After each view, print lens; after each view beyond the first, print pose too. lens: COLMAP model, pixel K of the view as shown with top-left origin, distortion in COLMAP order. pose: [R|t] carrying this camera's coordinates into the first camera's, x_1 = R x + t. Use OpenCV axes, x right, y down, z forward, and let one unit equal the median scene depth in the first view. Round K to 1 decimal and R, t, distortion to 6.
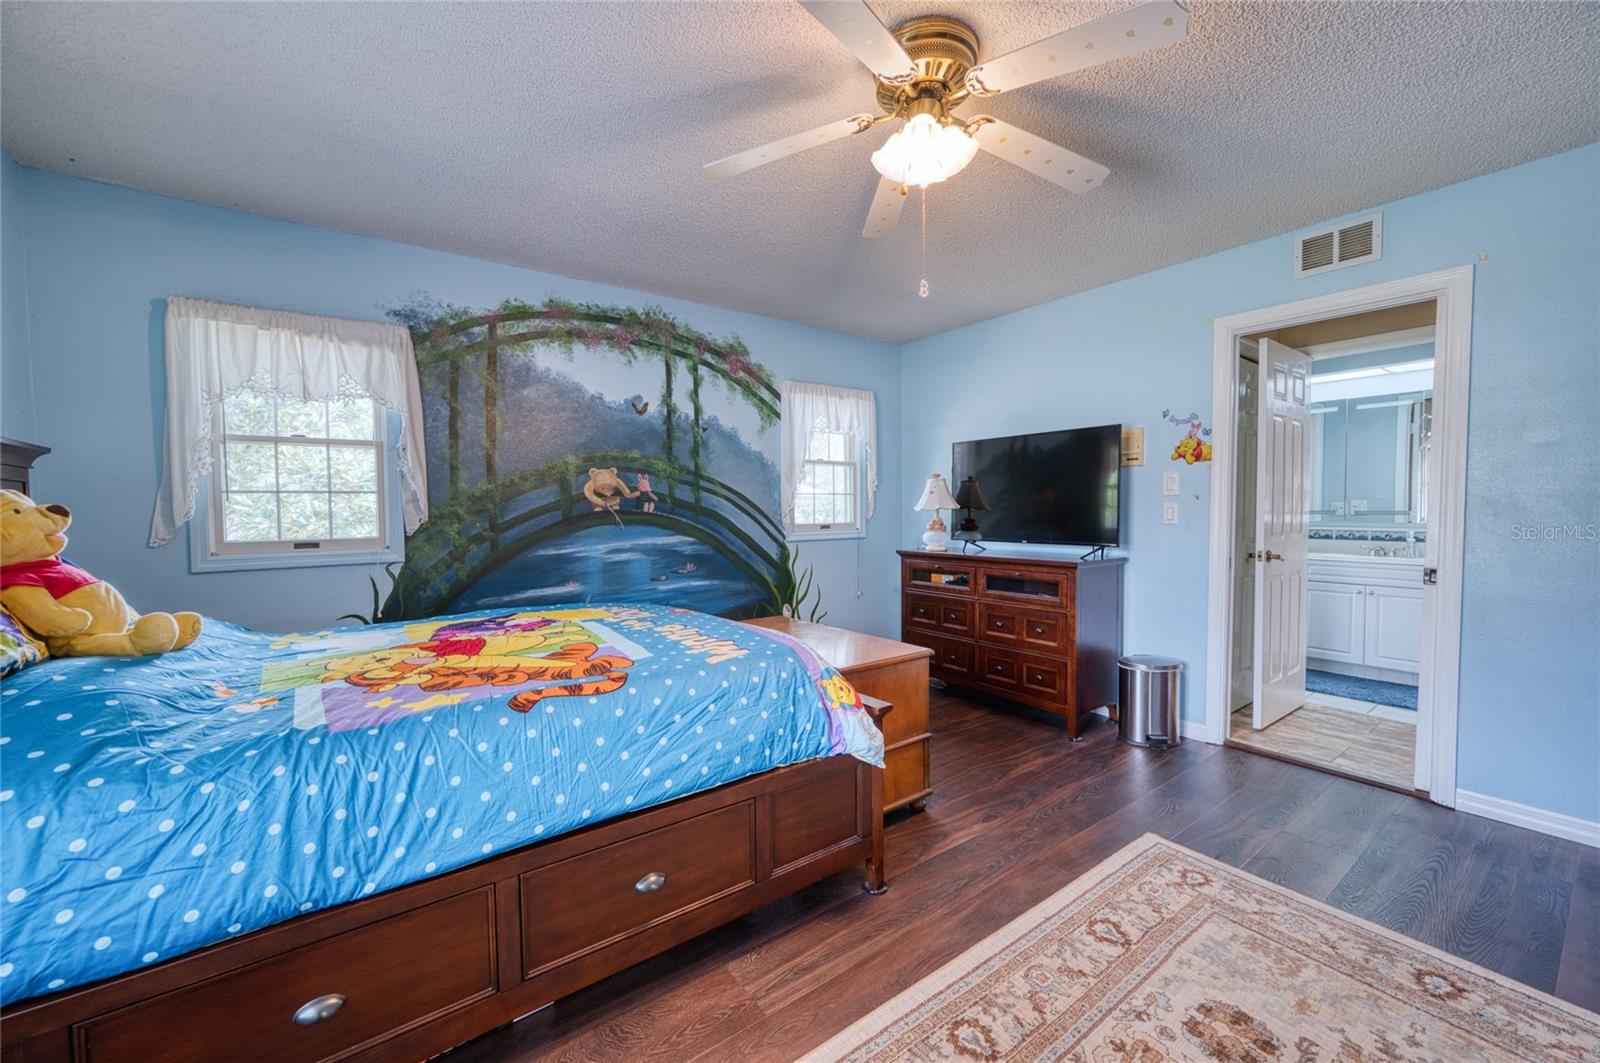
lens RADIAL K [[633.2, 0, 794.3], [0, 633.2, 529.0], [0, 0, 1]] dist [-0.014842, 0.005732]
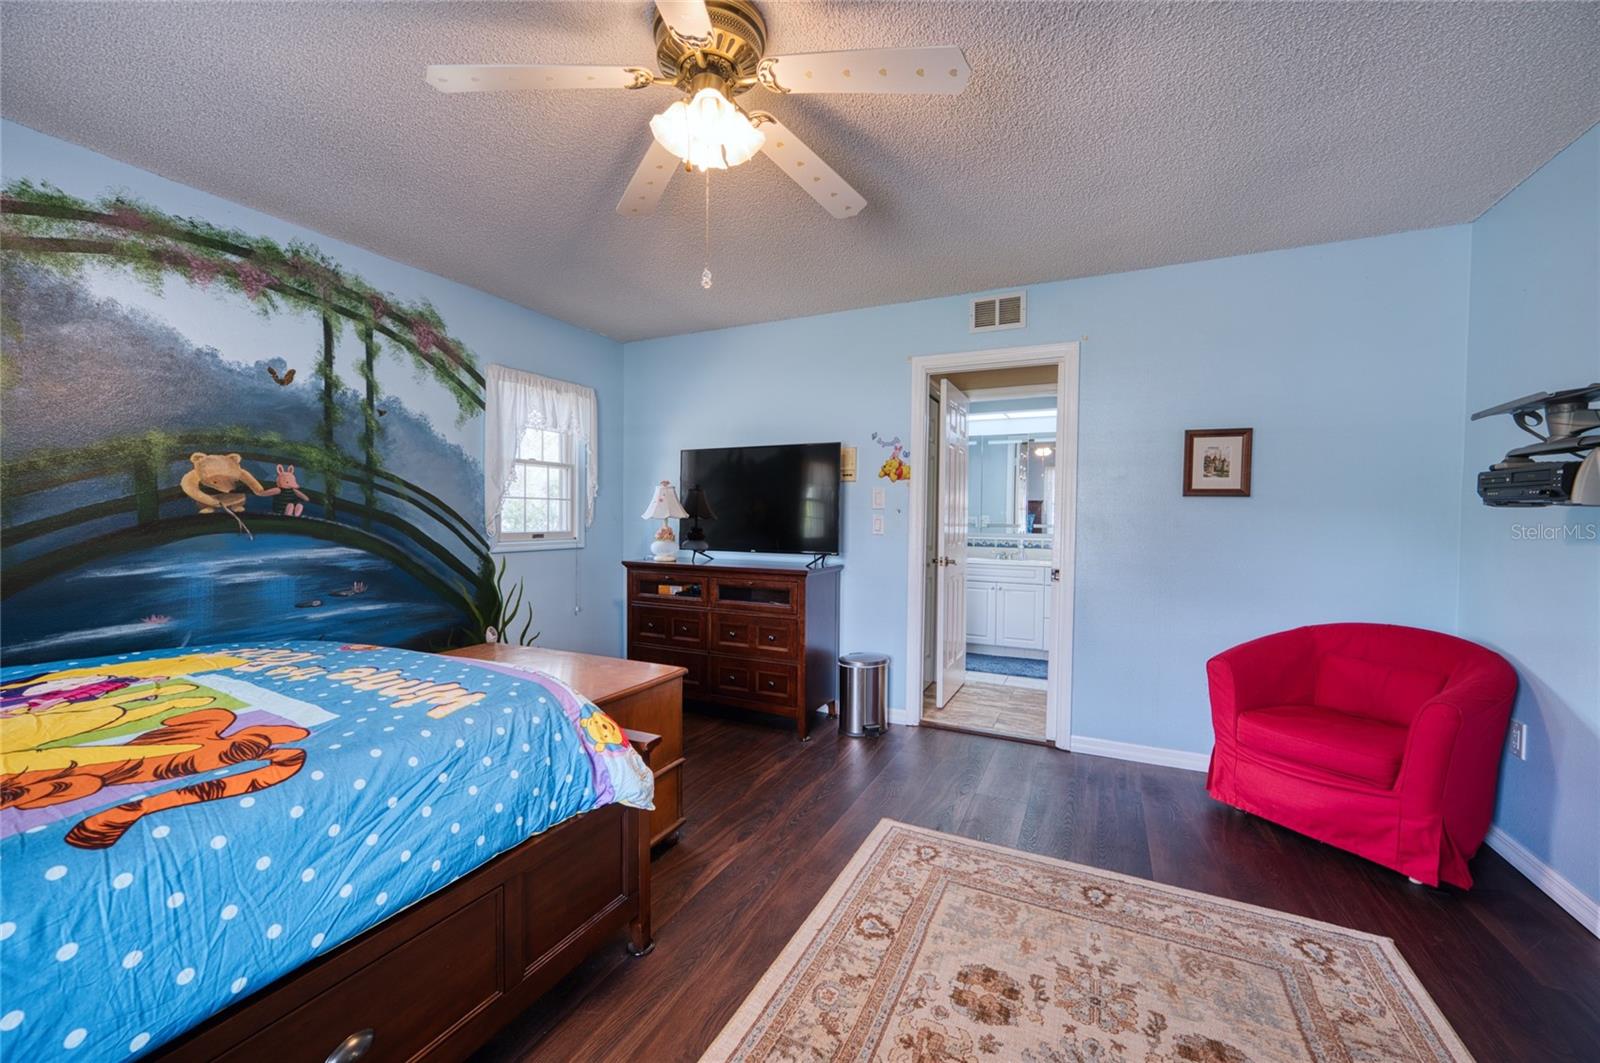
lens RADIAL K [[633.2, 0, 802.3], [0, 633.2, 528.3], [0, 0, 1]] dist [-0.014842, 0.005732]
pose [[0.882416, 0.007222, 0.470415, -0.054193], [-0.000609, 0.999899, -0.014208, -0.002178], [-0.470470, 0.012251, 0.882331, 0.068128]]
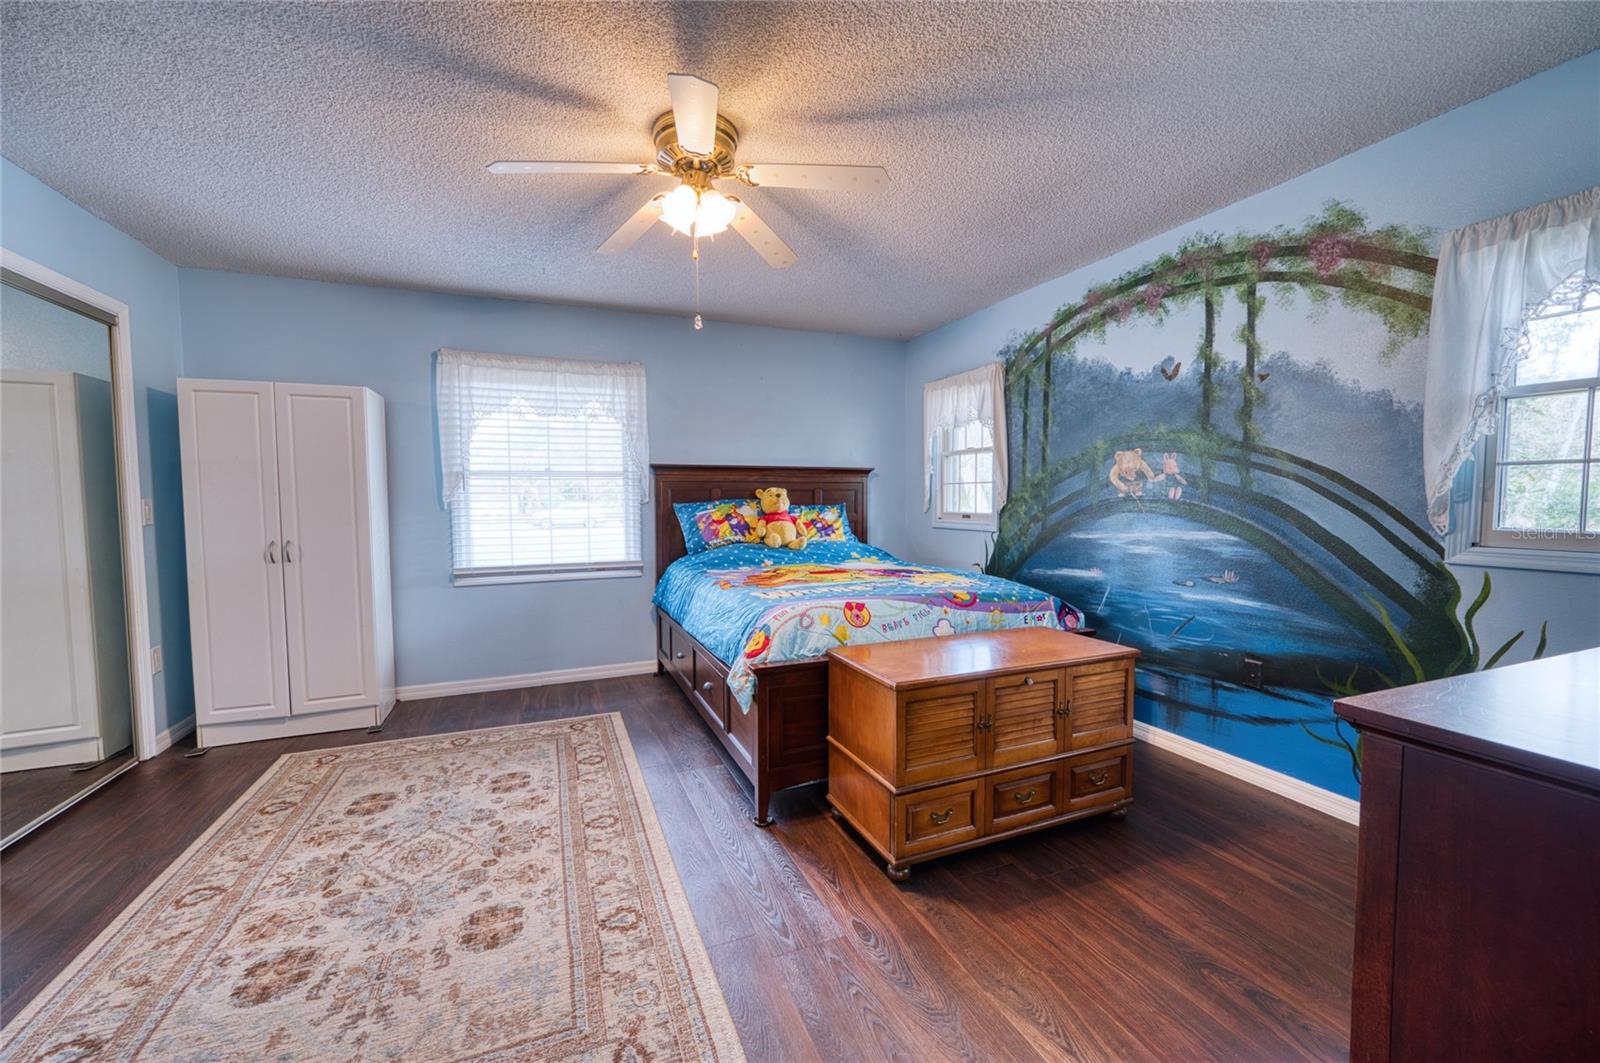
lens RADIAL K [[633.2, 0, 795.5], [0, 633.2, 524.5], [0, 0, 1]] dist [-0.014842, 0.005732]
pose [[-0.247844, 0.053427, -0.967326, 0.740966], [-0.026694, 0.997723, 0.061945, -0.034066], [0.968432, 0.041175, -0.245854, 0.804003]]
